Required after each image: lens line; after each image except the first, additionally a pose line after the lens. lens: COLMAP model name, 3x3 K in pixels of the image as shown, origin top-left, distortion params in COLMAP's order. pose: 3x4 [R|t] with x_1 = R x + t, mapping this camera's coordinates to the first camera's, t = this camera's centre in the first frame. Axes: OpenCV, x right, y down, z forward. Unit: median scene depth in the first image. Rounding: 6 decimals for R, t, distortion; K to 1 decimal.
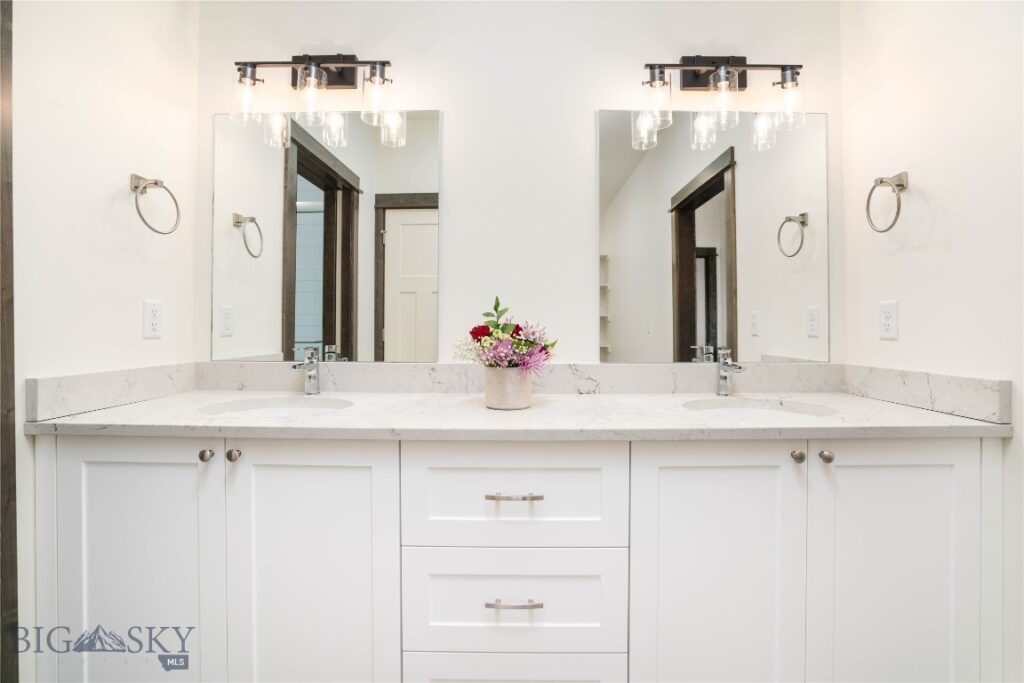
lens RADIAL K [[489.9, 0, 519.2], [0, 489.9, 322.1], [0, 0, 1]] dist [-0.030477, 0.002858]
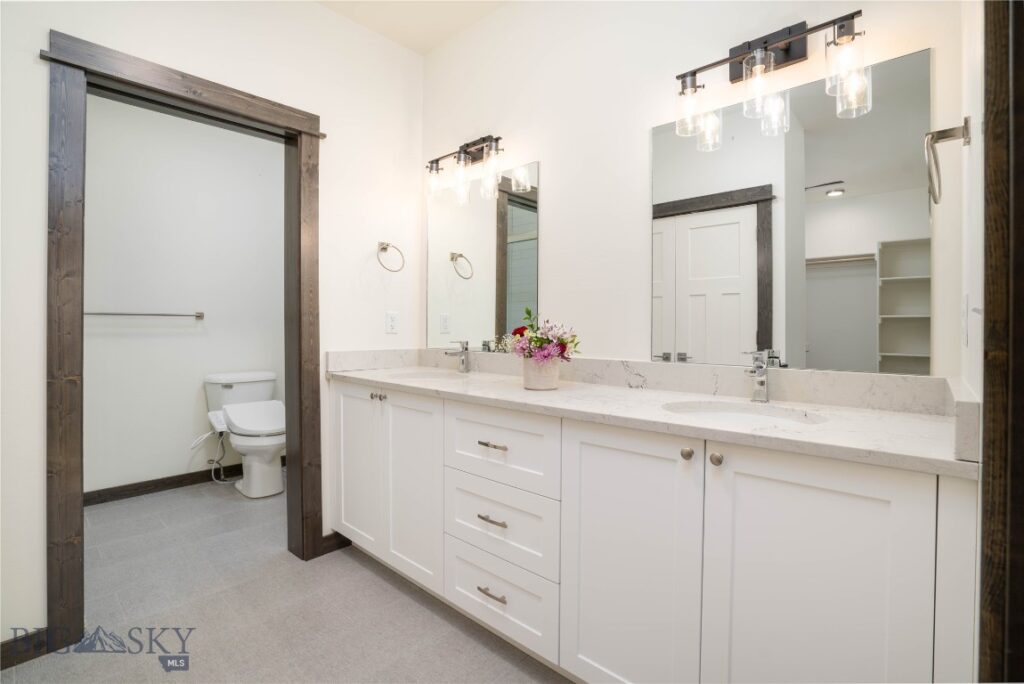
lens RADIAL K [[489.9, 0, 512.4], [0, 489.9, 331.2], [0, 0, 1]] dist [-0.030477, 0.002858]
pose [[0.734058, 0.007729, -0.679043, 0.770904], [0.001382, 0.999916, 0.012874, 0.002840], [0.679085, -0.010388, 0.733986, -0.009706]]
